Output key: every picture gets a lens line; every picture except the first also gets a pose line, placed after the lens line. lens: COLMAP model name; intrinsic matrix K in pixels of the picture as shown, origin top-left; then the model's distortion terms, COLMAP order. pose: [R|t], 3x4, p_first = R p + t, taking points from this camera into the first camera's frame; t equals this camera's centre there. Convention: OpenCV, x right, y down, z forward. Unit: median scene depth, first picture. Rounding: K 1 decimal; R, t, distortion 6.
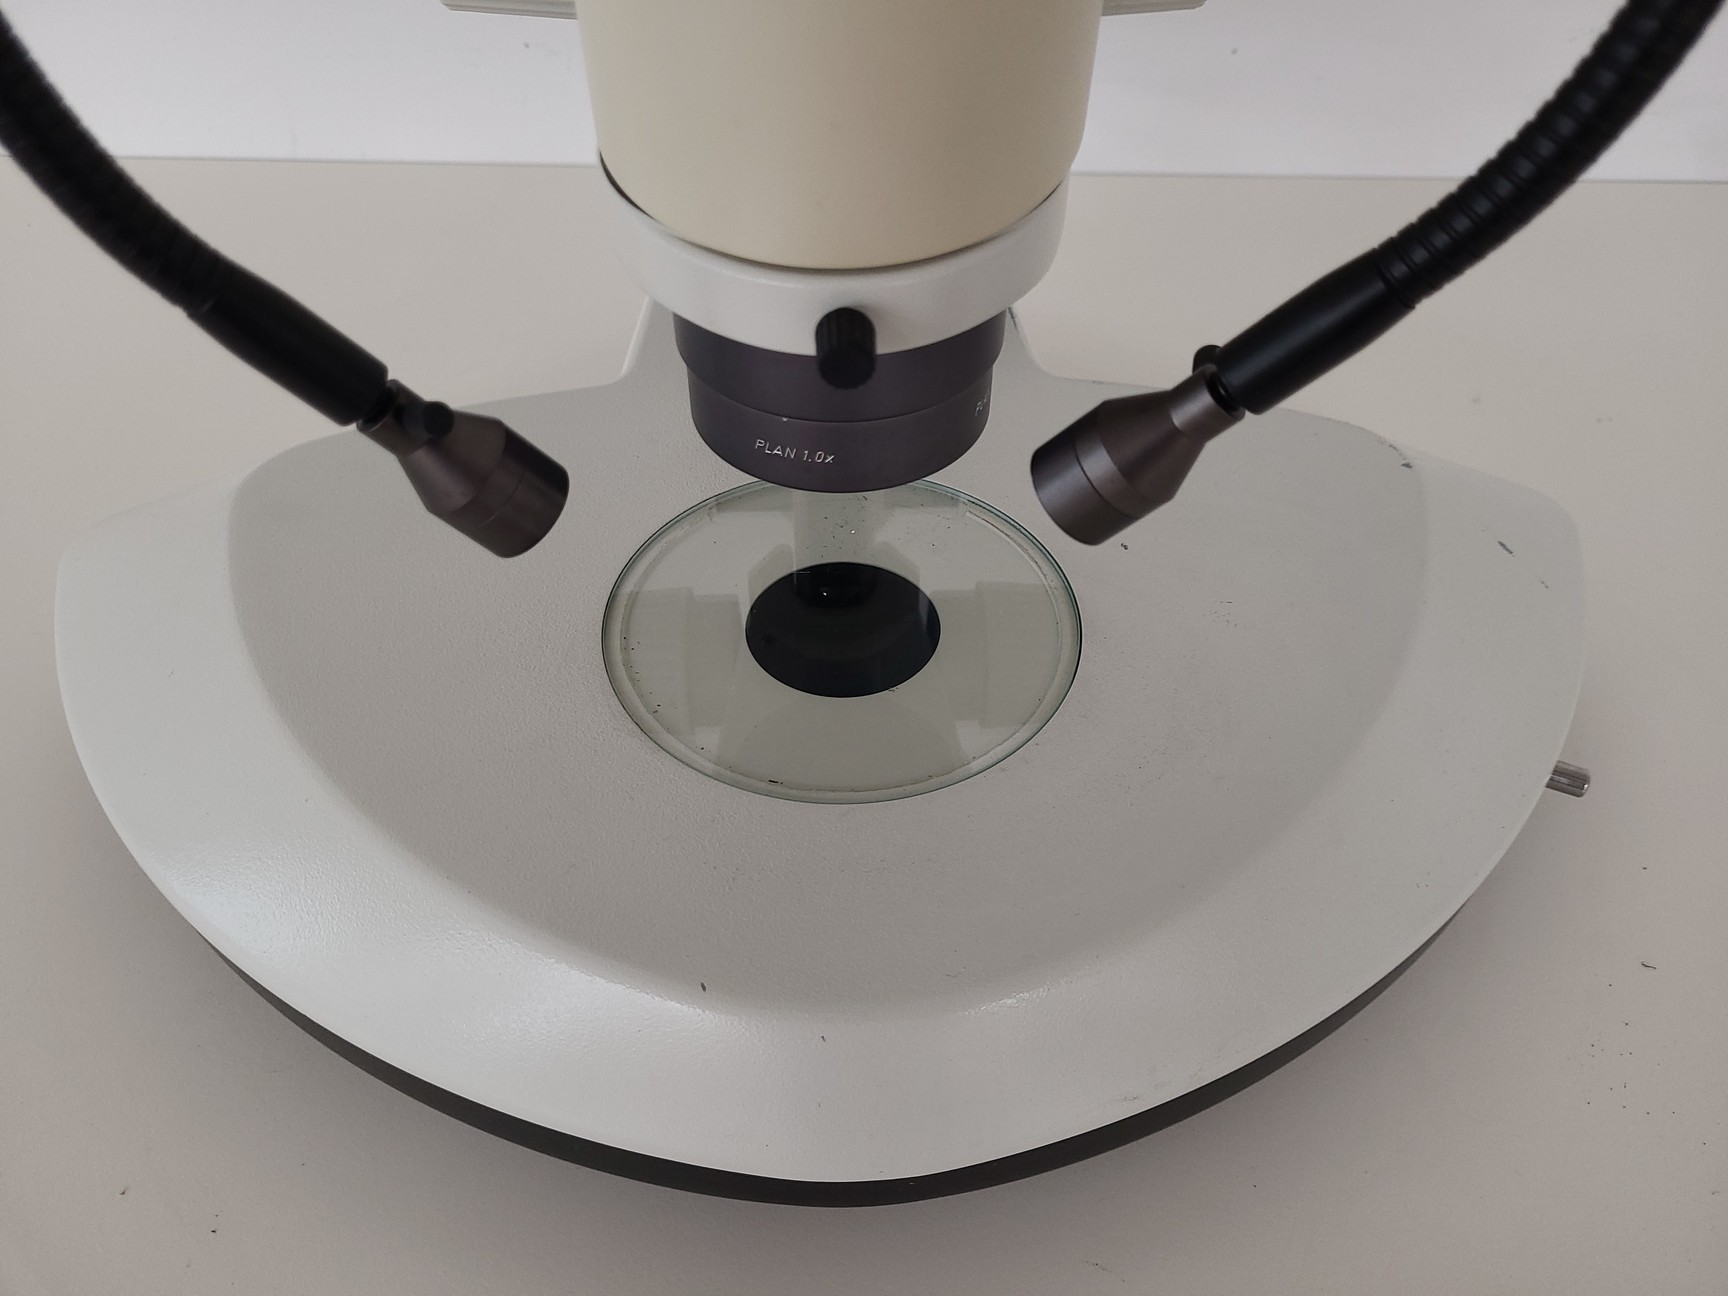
lens RADIAL K [[1371.7, 0, 871.6], [0, 1371.7, 633.2], [0, 0, 1]] dist [-0.002994, 0.011081]
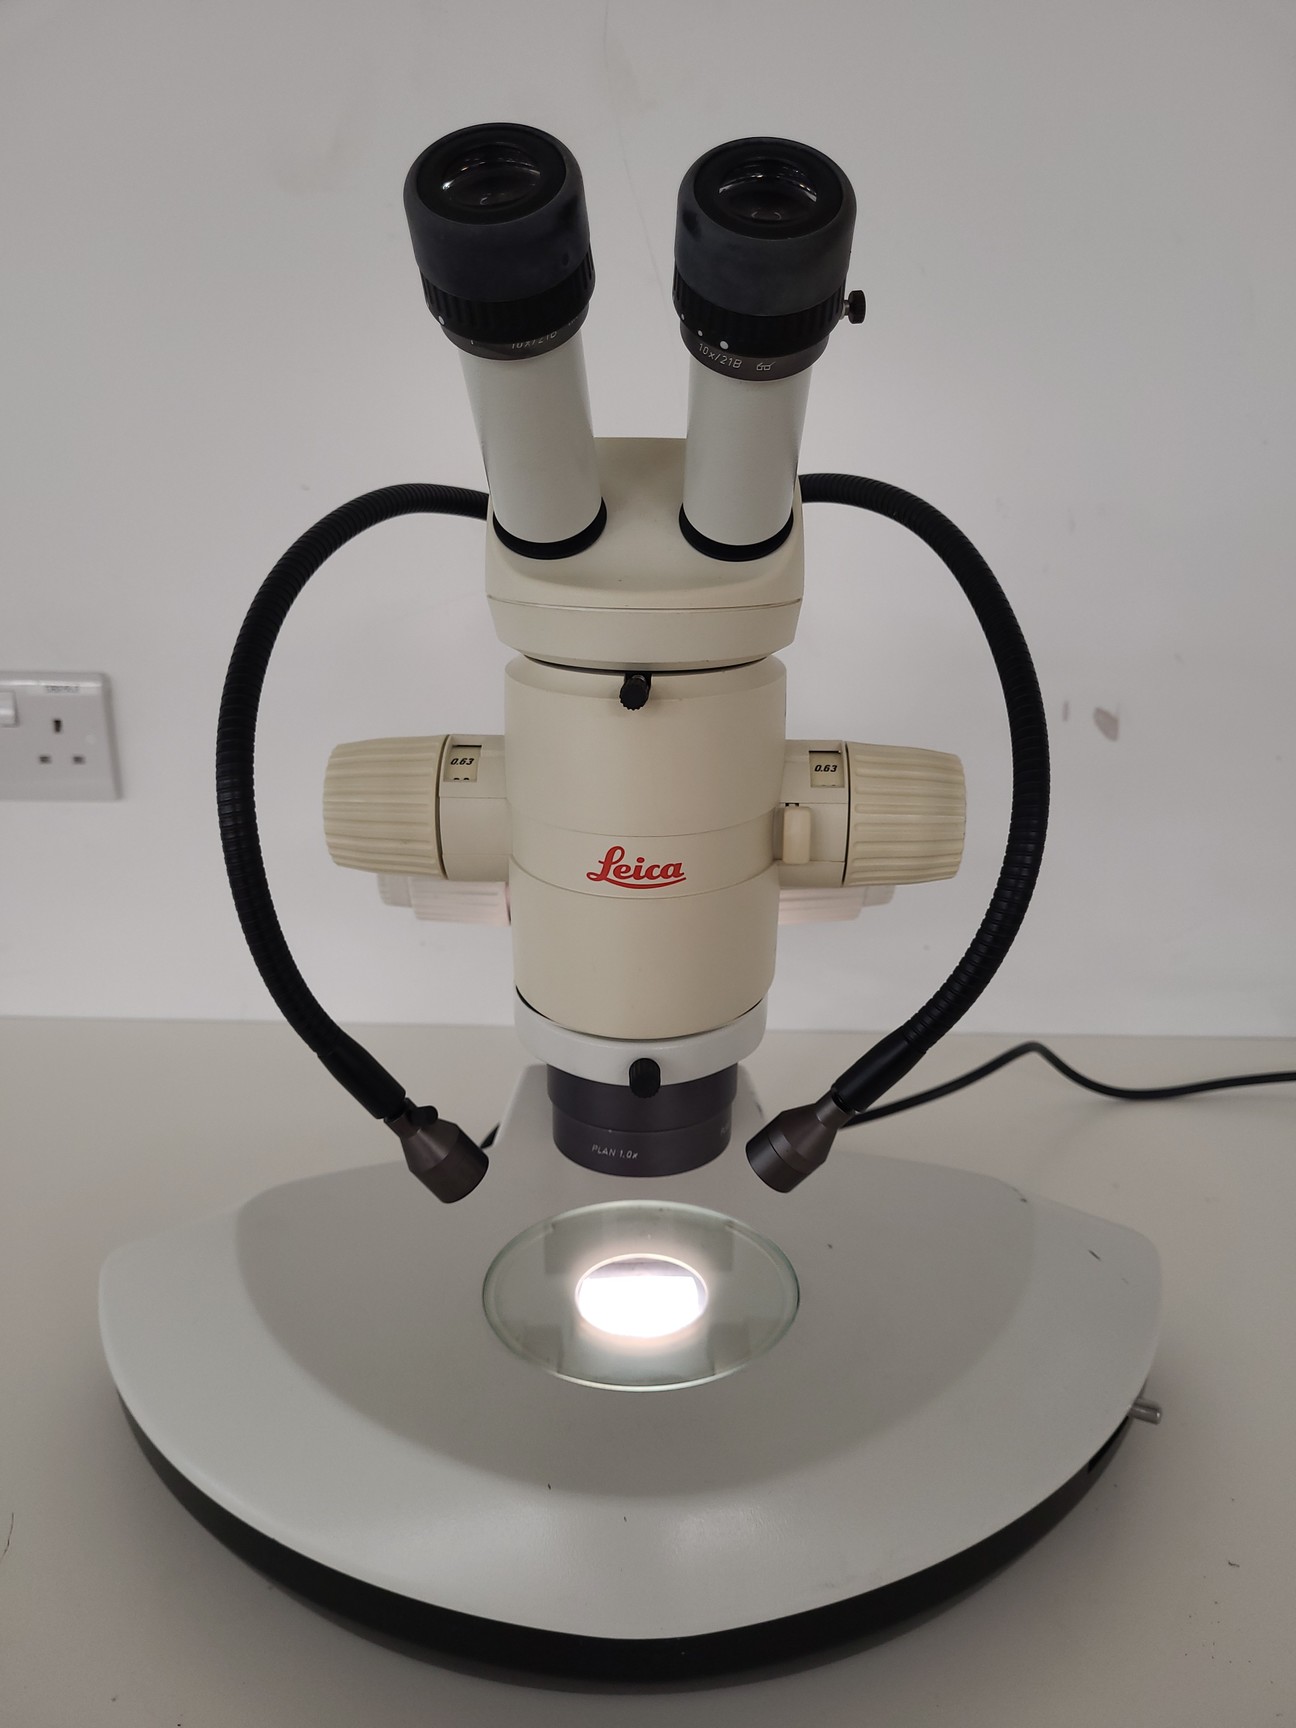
lens RADIAL K [[1371.7, 0, 667.5], [0, 1371.7, 903.7], [0, 0, 1]] dist [-0.002994, 0.011081]
pose [[0.999969, 0.002957, -0.007257, 0.023508], [-0.005767, 0.904674, -0.426065, 0.348047], [0.005305, 0.426094, 0.904663, -0.755976]]
